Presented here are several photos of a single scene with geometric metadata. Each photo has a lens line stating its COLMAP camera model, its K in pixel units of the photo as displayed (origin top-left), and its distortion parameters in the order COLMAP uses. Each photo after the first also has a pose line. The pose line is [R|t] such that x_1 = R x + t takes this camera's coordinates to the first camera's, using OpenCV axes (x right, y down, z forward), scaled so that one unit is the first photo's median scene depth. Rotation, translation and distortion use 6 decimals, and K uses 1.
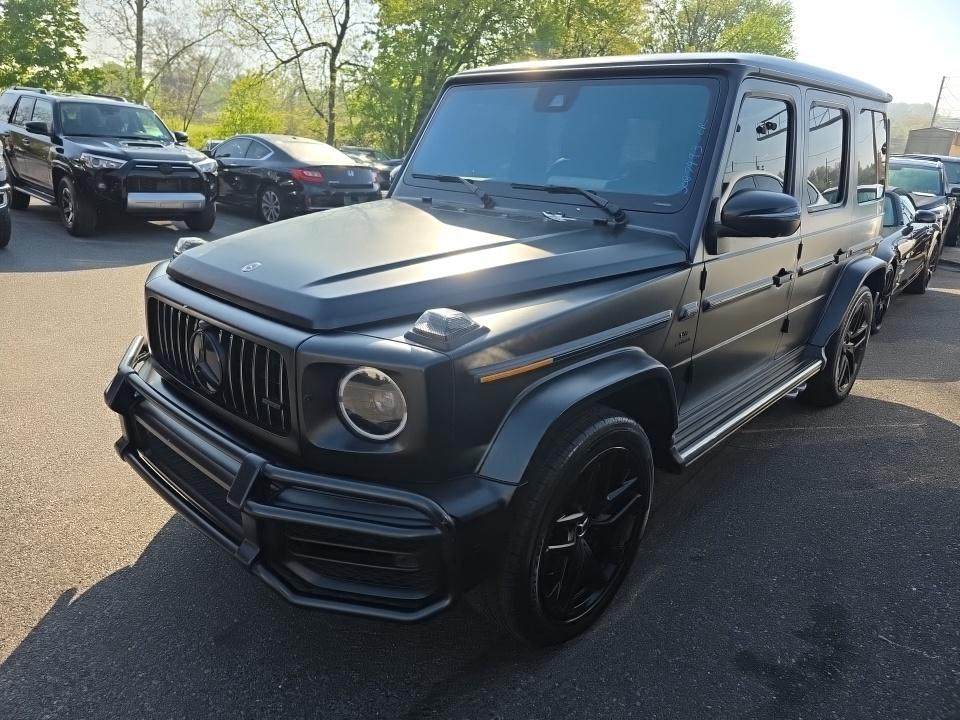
lens RADIAL K [[658.6, 0, 476.5], [0, 658.6, 359.2], [0, 0, 1]] dist [0.031944, -0.021682]
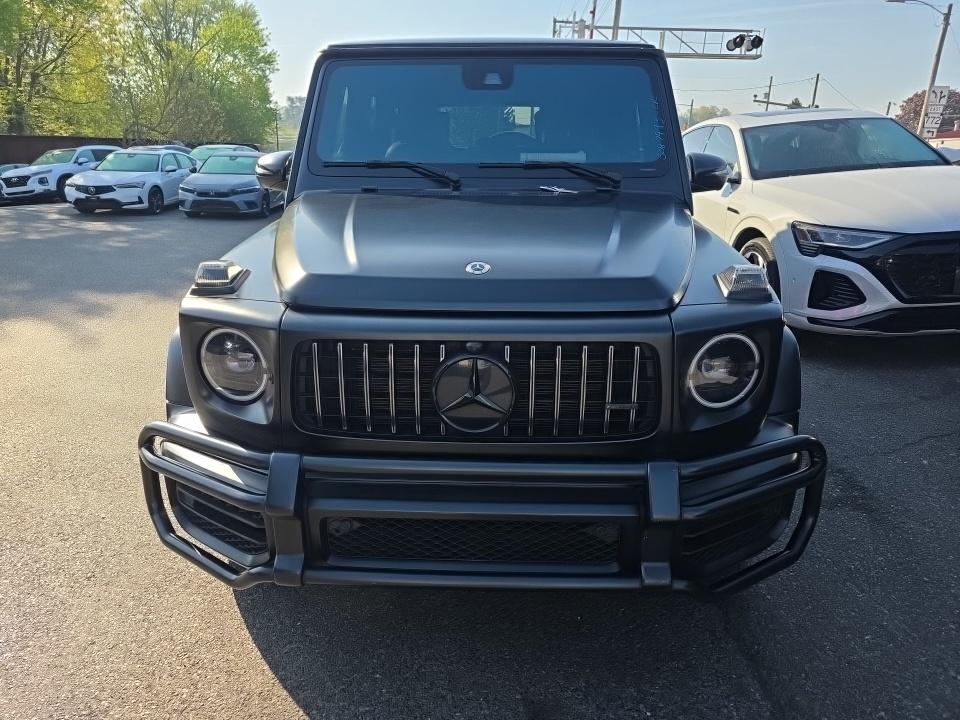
lens RADIAL K [[658.6, 0, 478.2], [0, 658.6, 360.0], [0, 0, 1]] dist [0.031944, -0.021682]
pose [[0.741016, -0.238569, 0.627678, -0.614855], [0.238647, 0.967298, 0.085914, -0.070508], [-0.627649, 0.086130, 0.773718, 0.275695]]
